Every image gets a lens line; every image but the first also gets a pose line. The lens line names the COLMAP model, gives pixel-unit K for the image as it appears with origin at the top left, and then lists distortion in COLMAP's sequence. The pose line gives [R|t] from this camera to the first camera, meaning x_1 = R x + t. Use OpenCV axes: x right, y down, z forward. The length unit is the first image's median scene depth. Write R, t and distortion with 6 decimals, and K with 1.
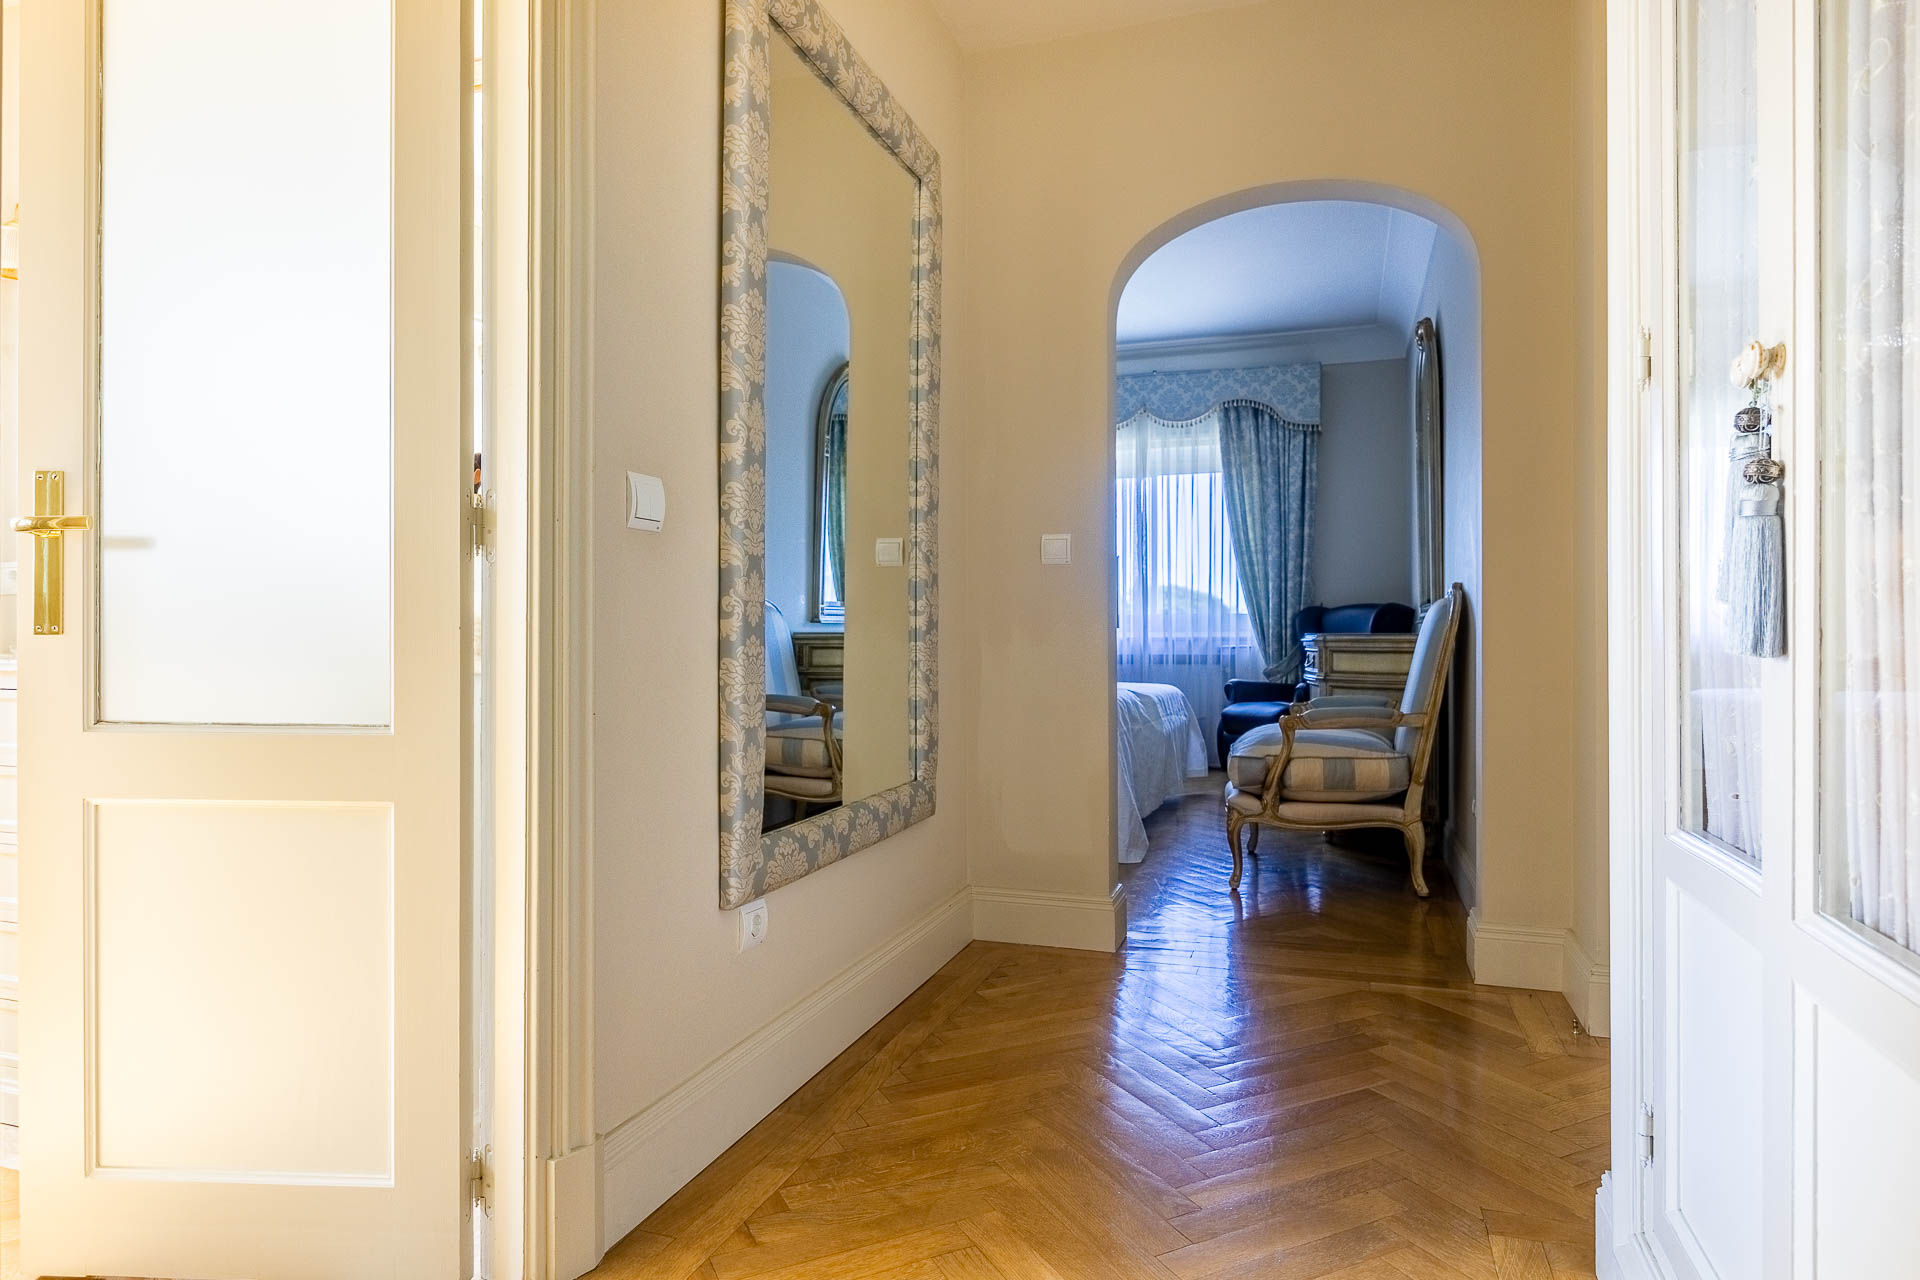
lens RADIAL K [[1090.2, 0, 967.4], [0, 1090.2, 634.2], [0, 0, 1]] dist [0.000825, -0.004982]
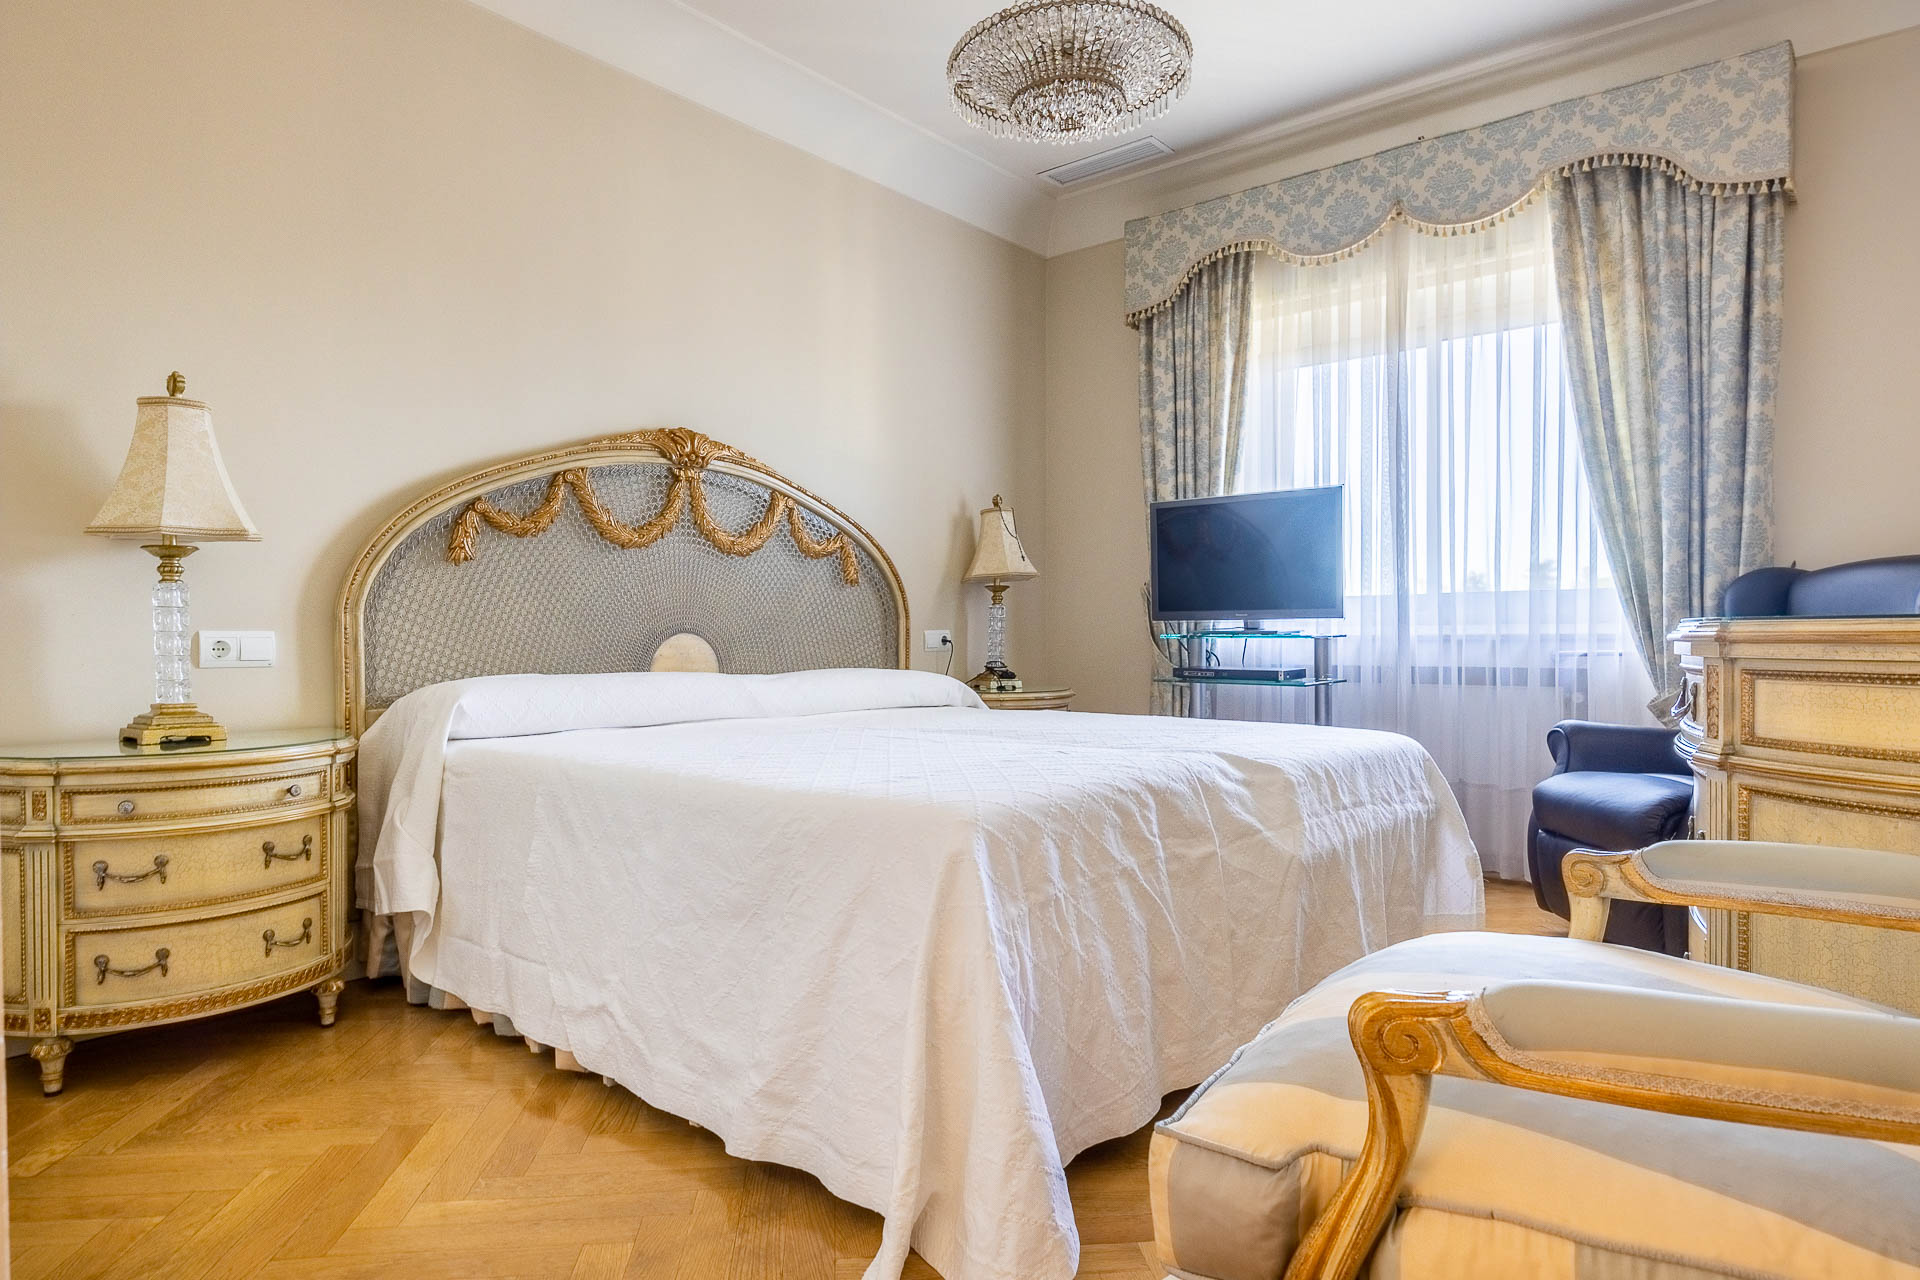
lens RADIAL K [[1090.2, 0, 947.9], [0, 1090.2, 649.4], [0, 0, 1]] dist [0.000825, -0.004982]
pose [[0.928490, 0.003740, -0.371339, 0.161049], [0.001019, 0.999920, 0.012619, 0.003259], [0.371356, -0.012096, 0.928412, 0.427545]]
